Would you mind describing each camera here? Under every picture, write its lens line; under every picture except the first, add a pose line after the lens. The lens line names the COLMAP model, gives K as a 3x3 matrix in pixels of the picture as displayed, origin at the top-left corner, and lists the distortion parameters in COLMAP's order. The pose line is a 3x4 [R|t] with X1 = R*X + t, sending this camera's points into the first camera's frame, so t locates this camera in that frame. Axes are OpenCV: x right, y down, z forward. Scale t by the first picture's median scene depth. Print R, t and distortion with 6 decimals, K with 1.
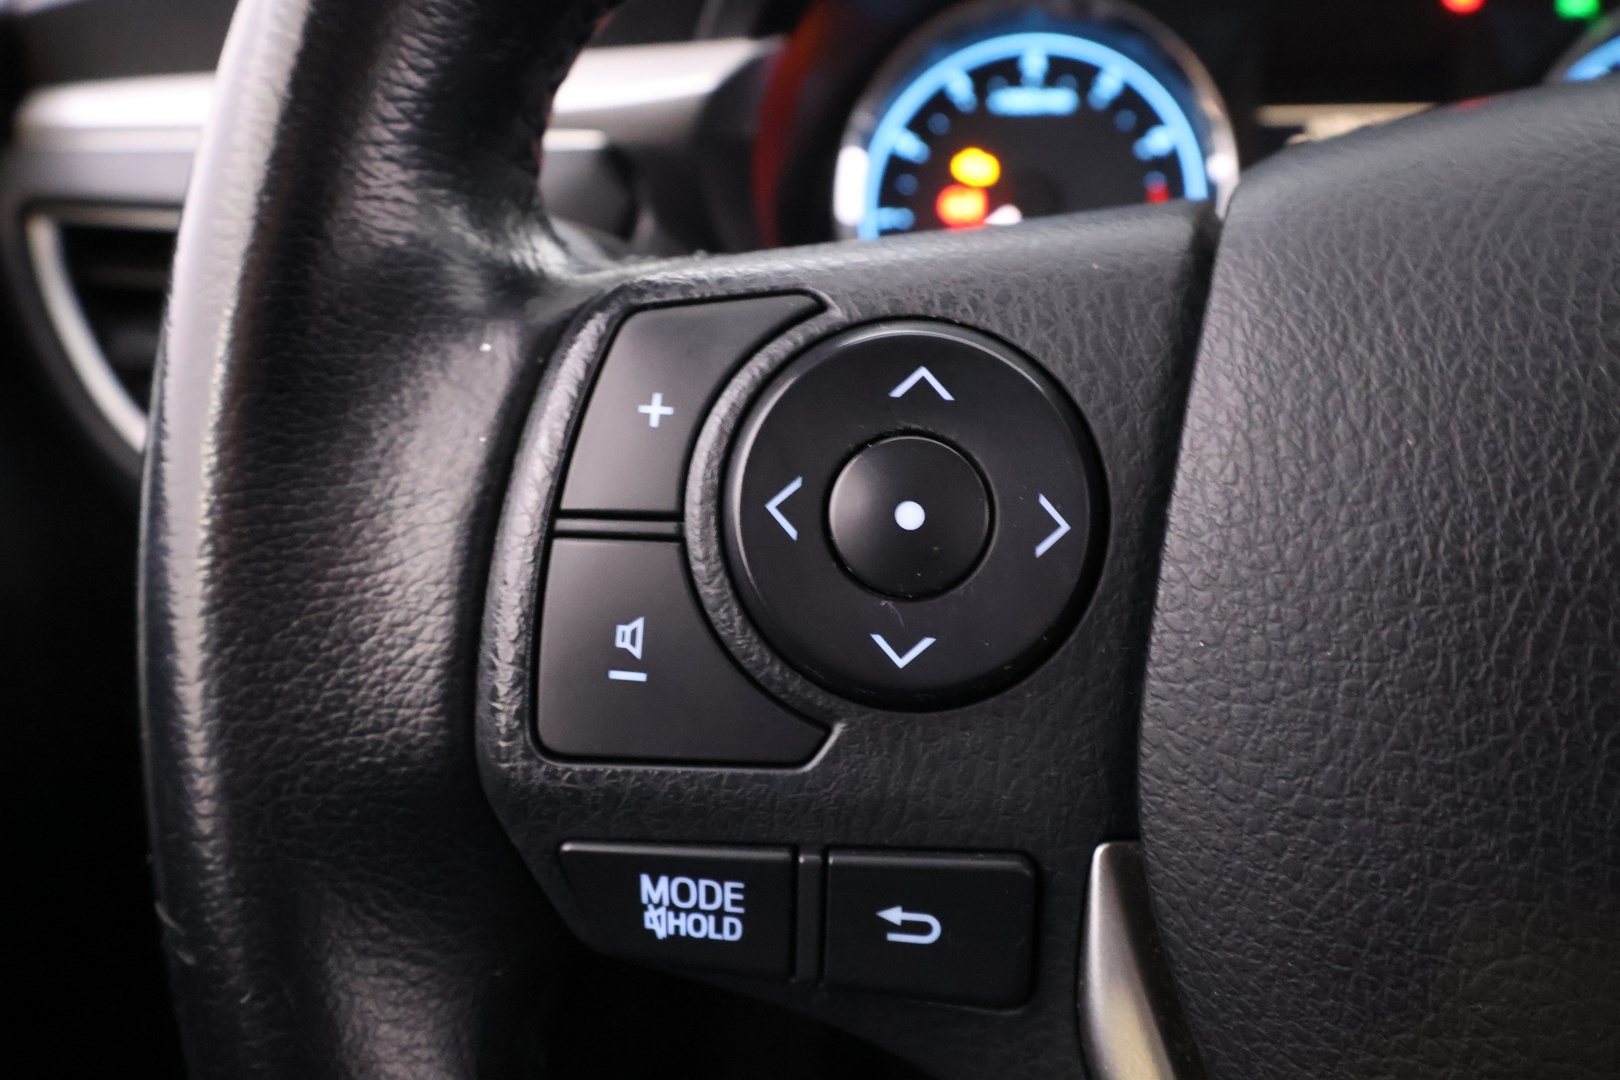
lens RADIAL K [[1216.2, 0, 808.8], [0, 1216.2, 537.2], [0, 0, 1]] dist [0.015227, 0.000244]
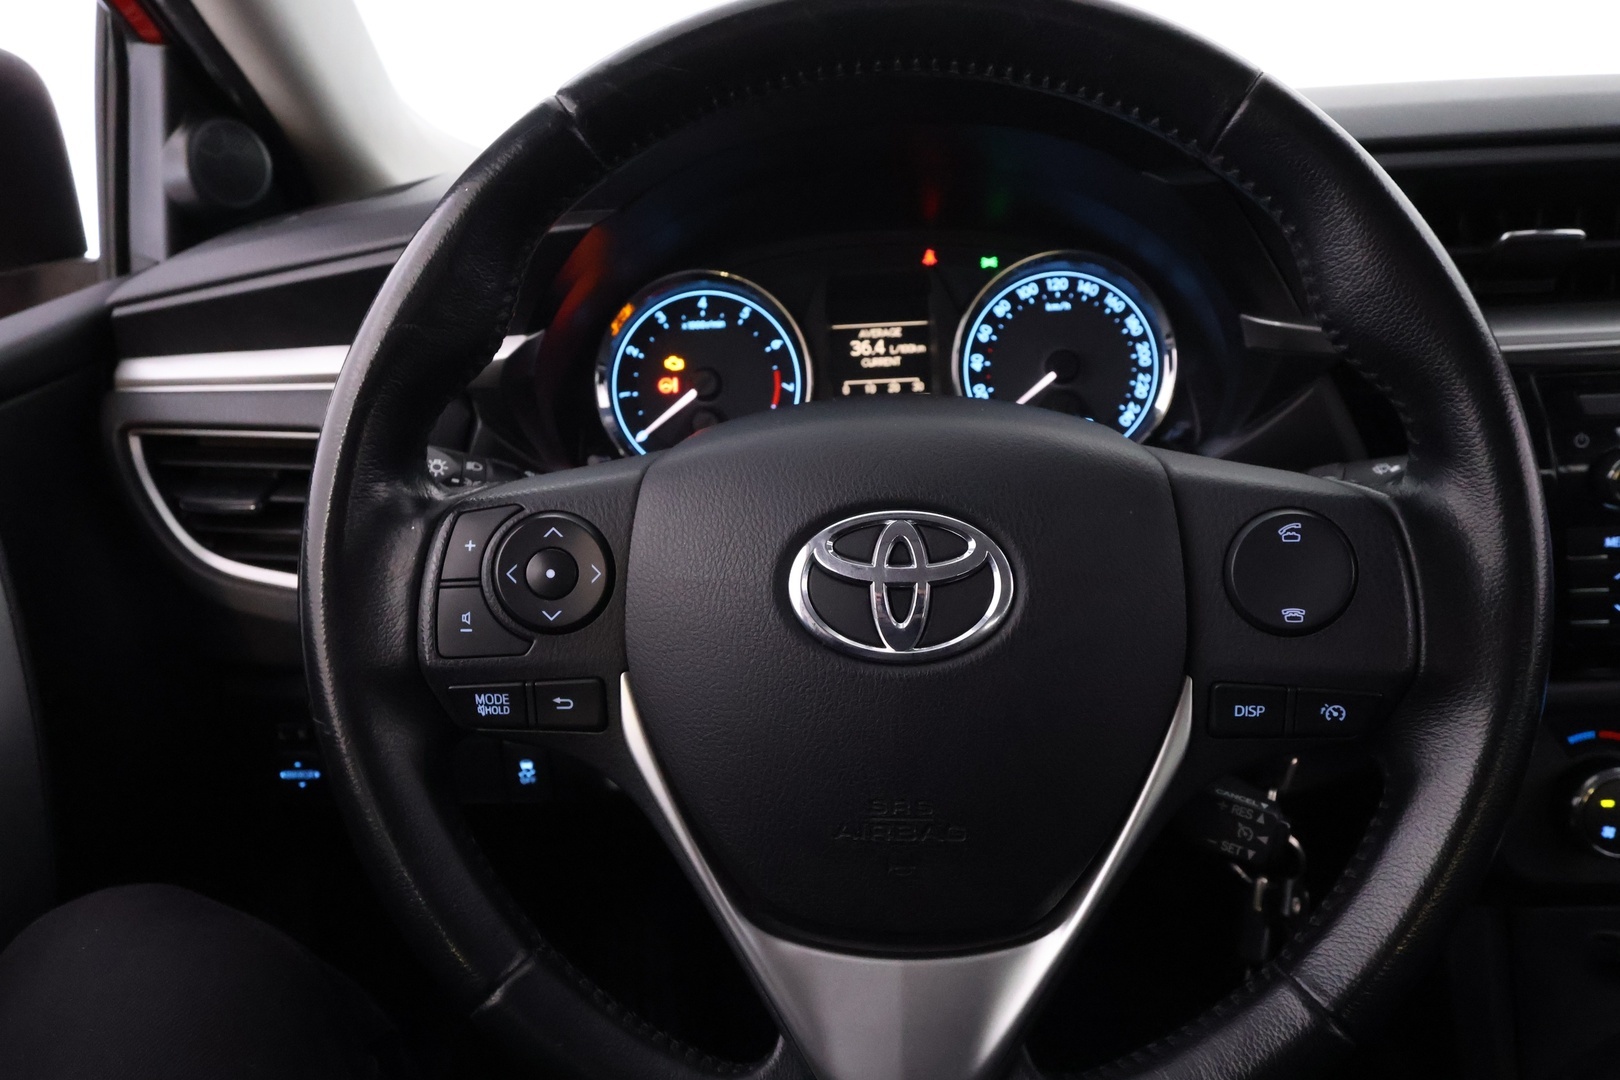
lens RADIAL K [[1216.2, 0, 811.8], [0, 1216.2, 539.0], [0, 0, 1]] dist [0.015227, 0.000244]
pose [[0.993336, -0.068117, 0.092967, 0.456861], [0.070969, 0.997093, -0.027721, 0.028393], [-0.090808, 0.034134, 0.995283, -2.200552]]
